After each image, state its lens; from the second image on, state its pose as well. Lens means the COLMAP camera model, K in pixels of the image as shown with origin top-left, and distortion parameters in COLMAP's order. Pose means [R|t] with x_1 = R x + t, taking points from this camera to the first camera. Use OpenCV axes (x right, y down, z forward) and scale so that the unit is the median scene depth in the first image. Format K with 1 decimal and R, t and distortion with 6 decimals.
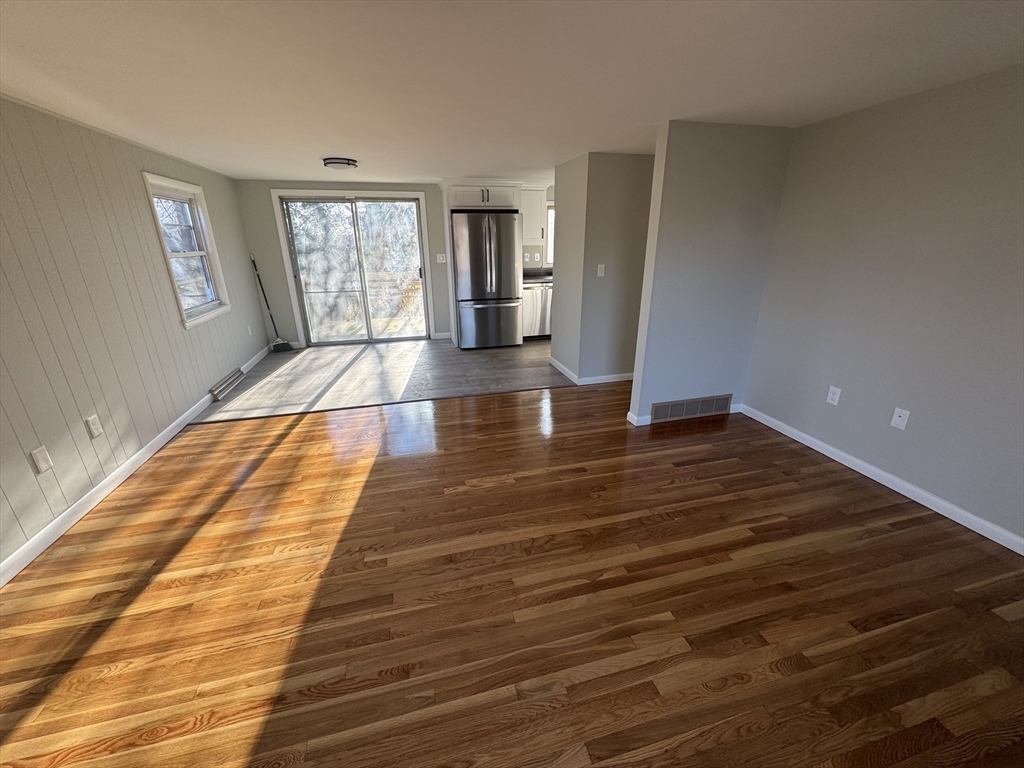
lens RADIAL K [[407.9, 0, 513.1], [0, 407.9, 378.7], [0, 0, 1]] dist [-0.002918, 0.000846]
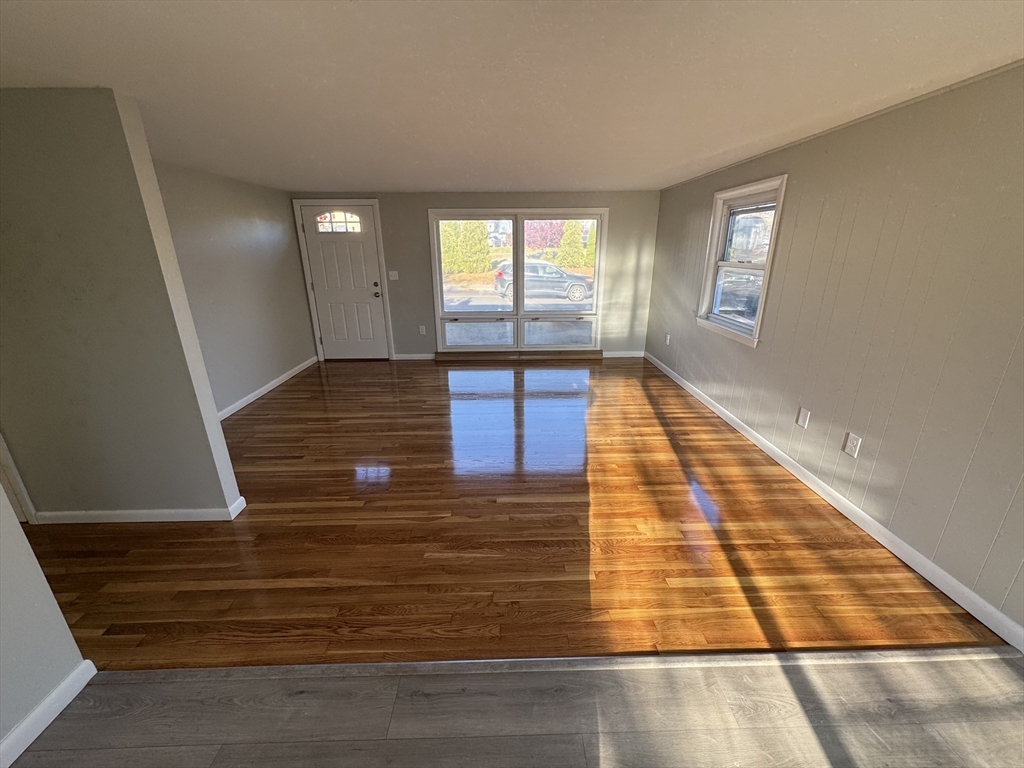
lens RADIAL K [[407.9, 0, 516.0], [0, 407.9, 382.5], [0, 0, 1]] dist [-0.002918, 0.000846]
pose [[-0.973833, -0.054120, 0.220726, -0.459332], [0.091694, 0.795103, 0.599503, -0.633416], [-0.207944, 0.604055, -0.769335, 1.781959]]
